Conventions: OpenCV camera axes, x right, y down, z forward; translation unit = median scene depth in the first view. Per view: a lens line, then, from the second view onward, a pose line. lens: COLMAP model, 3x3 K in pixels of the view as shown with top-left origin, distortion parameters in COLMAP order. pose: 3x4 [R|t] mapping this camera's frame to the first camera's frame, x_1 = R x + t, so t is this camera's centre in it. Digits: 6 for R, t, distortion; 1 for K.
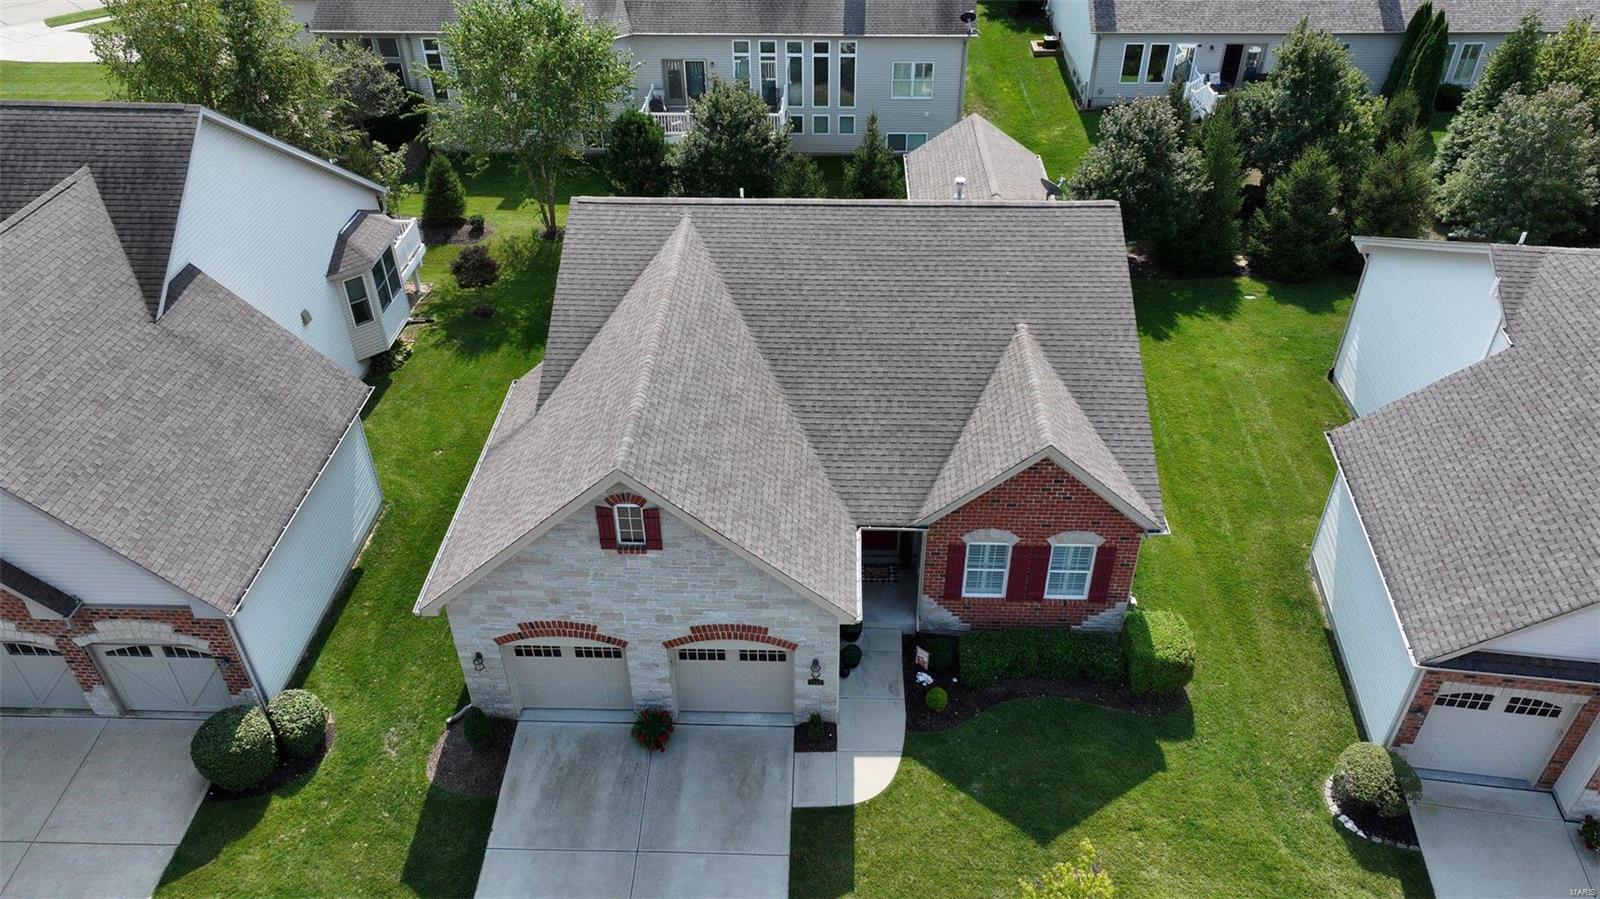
lens RADIAL K [[1126.2, 0, 800.0], [0, 1126.2, 449.5], [0, 0, 1]] dist [-0.002712, -0.000889]
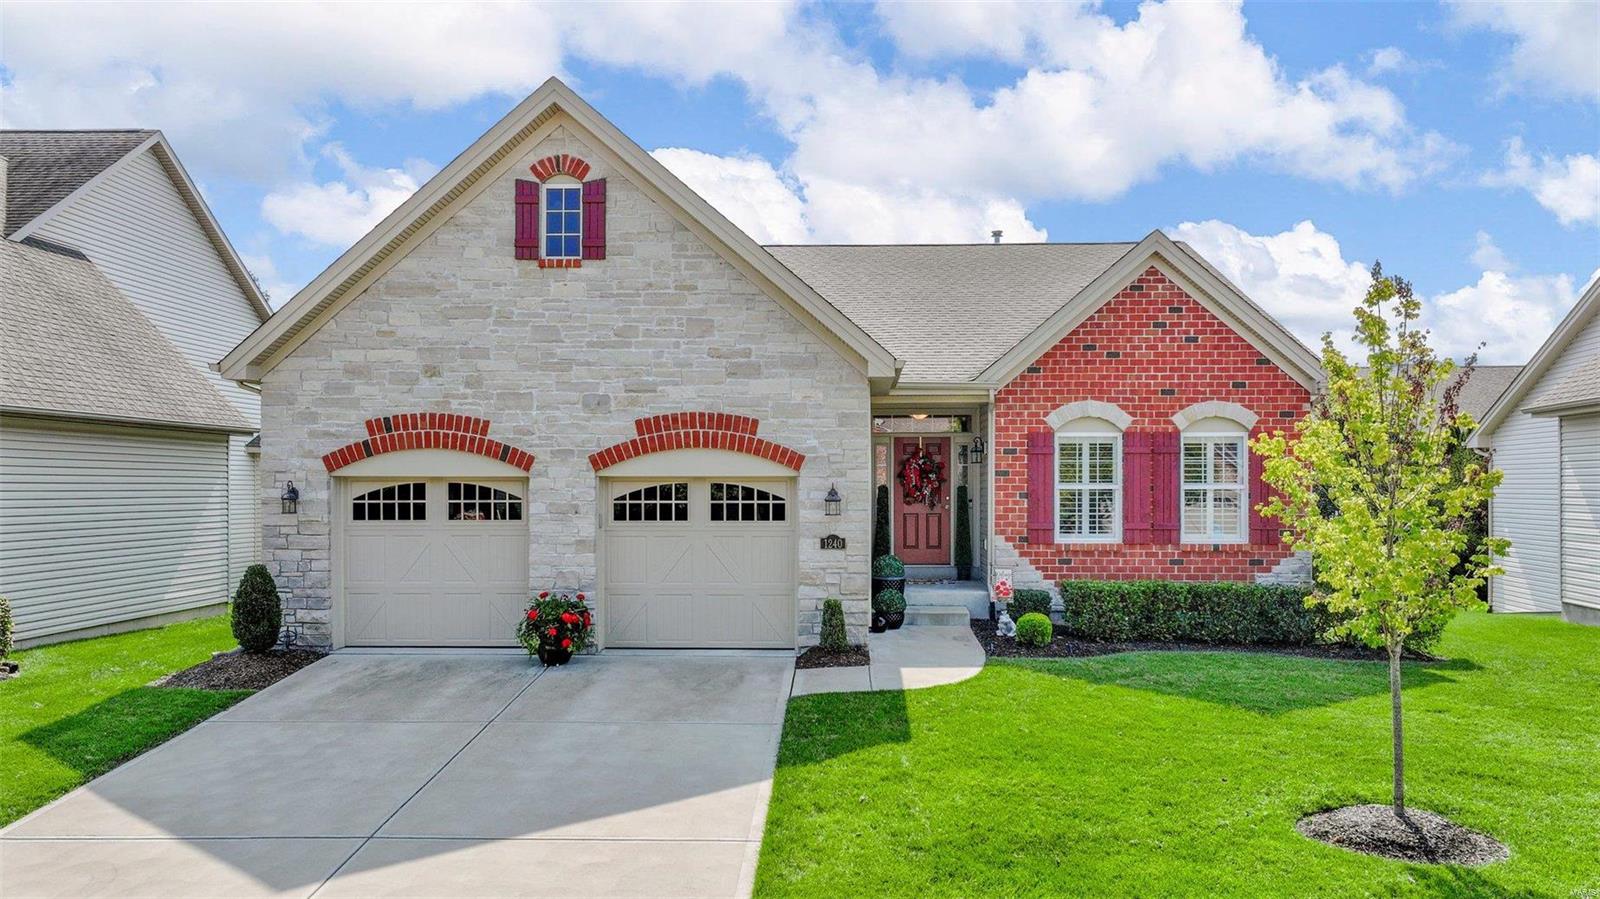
lens RADIAL K [[1172.4, 0, 800.0], [0, 1172.4, 449.5], [0, 0, 1]] dist [0.002590, -0.001905]
pose [[0.999899, 0.009236, -0.010785, 0.002568], [-0.013837, 0.804400, -0.593927, 0.560963], [0.003190, 0.594017, 0.804446, 0.475850]]
